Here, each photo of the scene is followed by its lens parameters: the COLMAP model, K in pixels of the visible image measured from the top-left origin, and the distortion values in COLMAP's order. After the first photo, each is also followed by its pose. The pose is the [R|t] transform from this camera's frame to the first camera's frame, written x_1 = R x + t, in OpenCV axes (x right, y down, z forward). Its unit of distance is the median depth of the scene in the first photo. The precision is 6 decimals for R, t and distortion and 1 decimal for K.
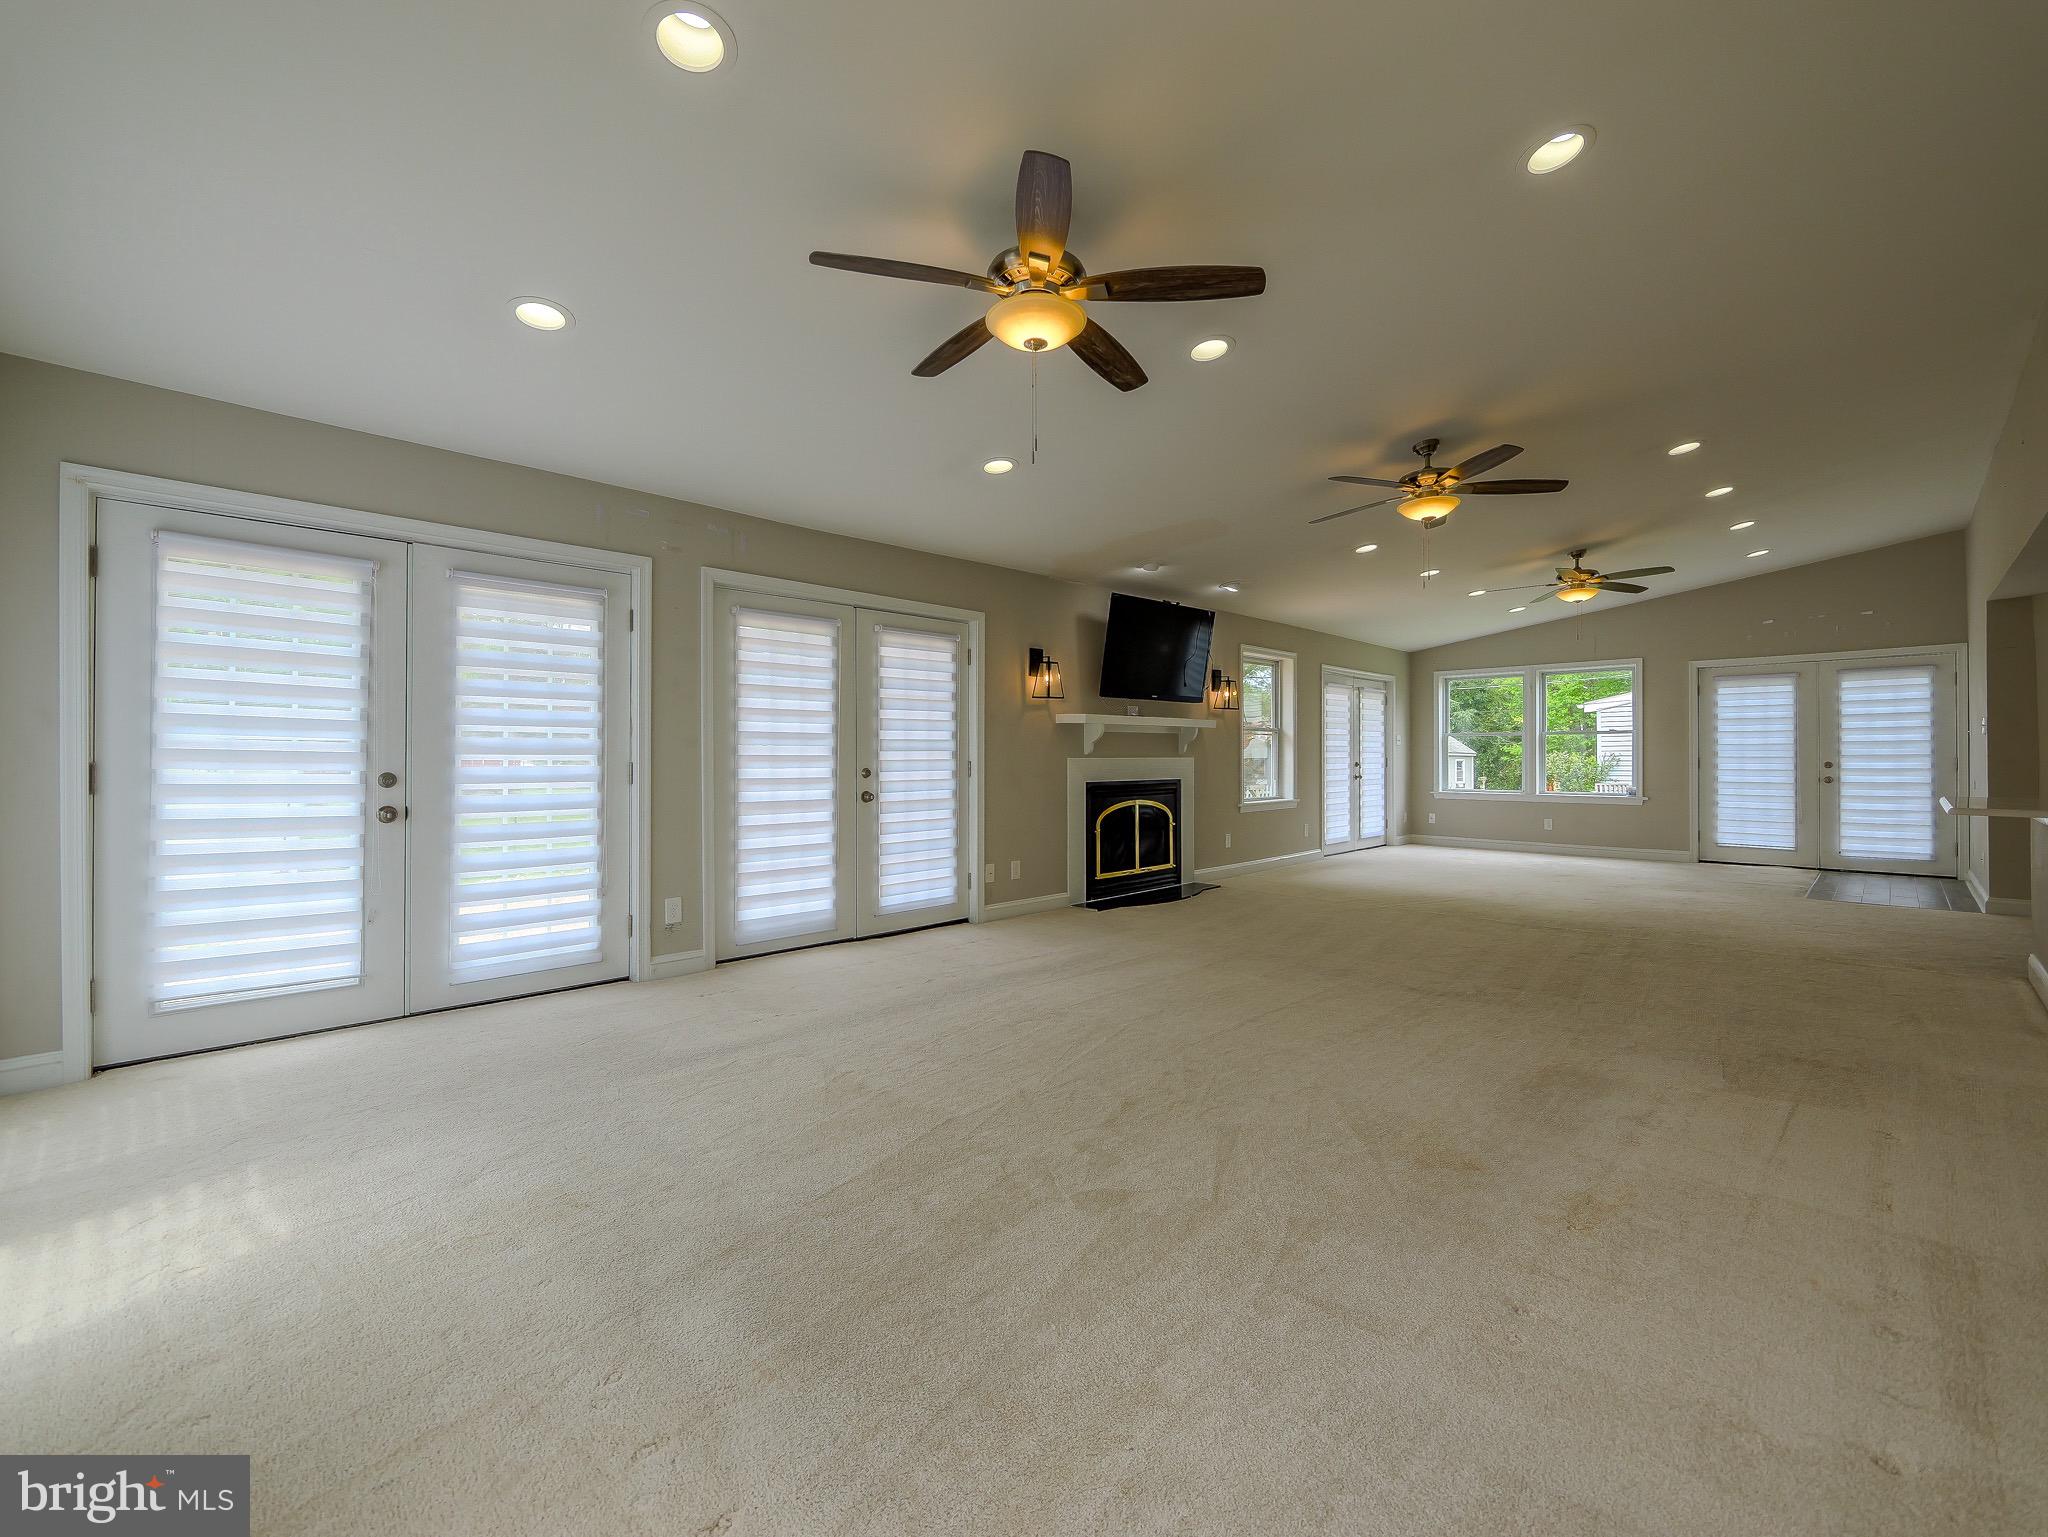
lens RADIAL K [[801.7, 0, 1020.2], [0, 801.7, 750.5], [0, 0, 1]] dist [-0.001497, -0.000186]
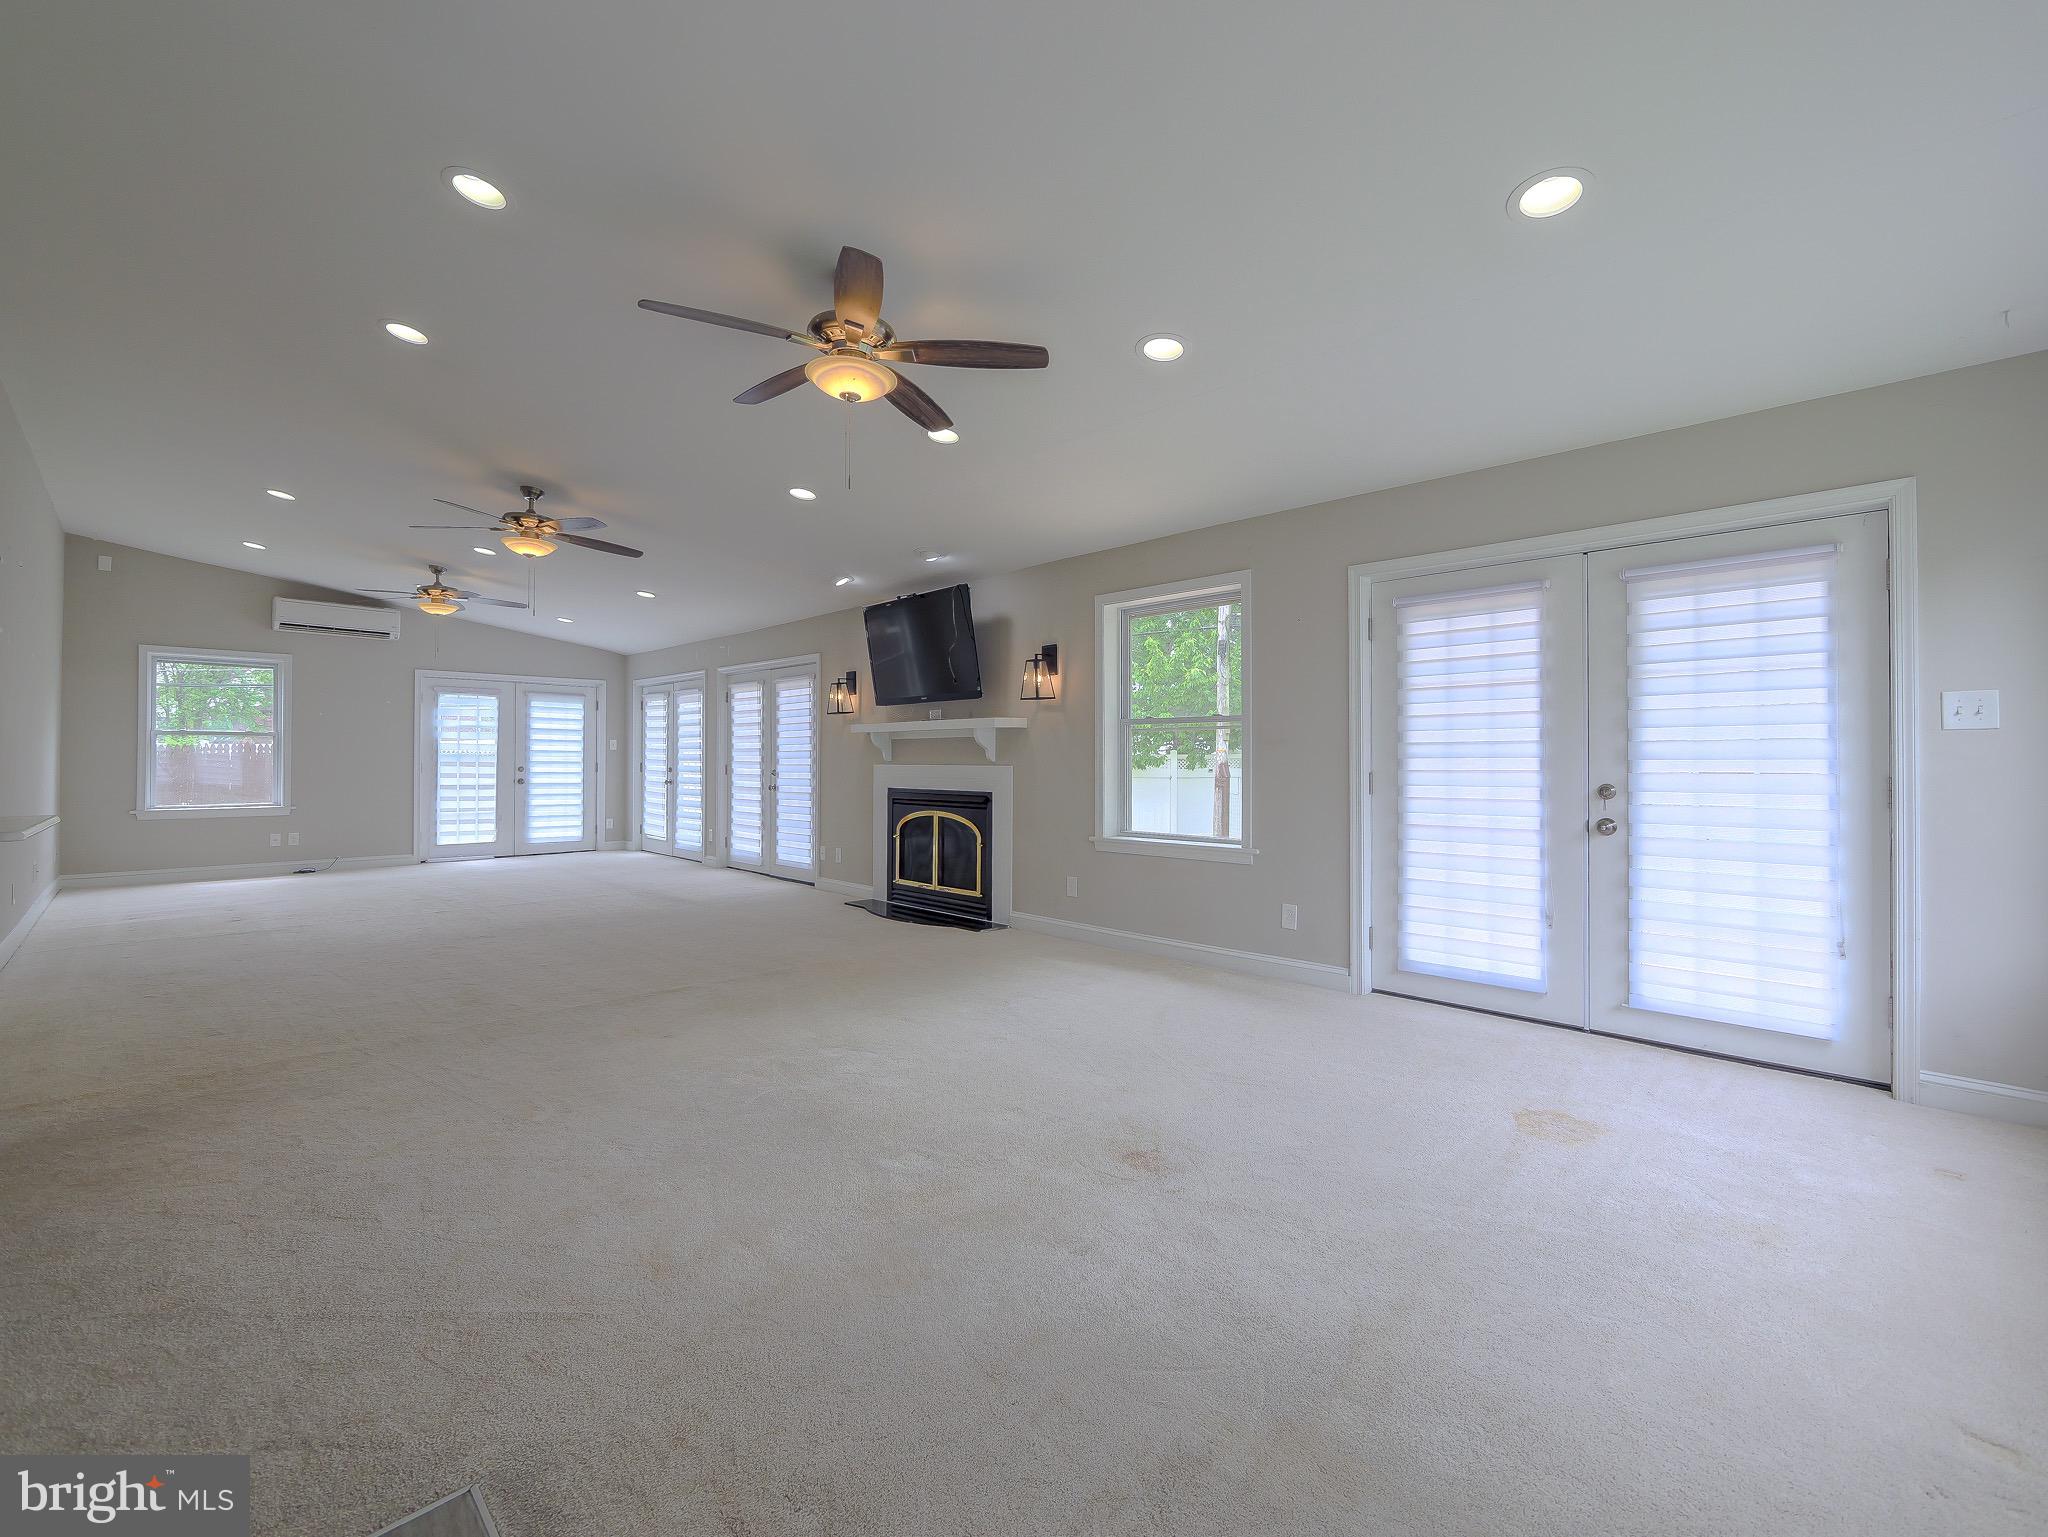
lens RADIAL K [[856.1, 0, 1019.3], [0, 856.1, 761.4], [0, 0, 1]] dist [-0.003320, -0.000068]
pose [[0.055500, -0.001585, -0.998457, 1.139893], [0.001329, 0.999998, -0.001513, 0.006695], [0.998458, -0.001243, 0.055502, 1.047047]]
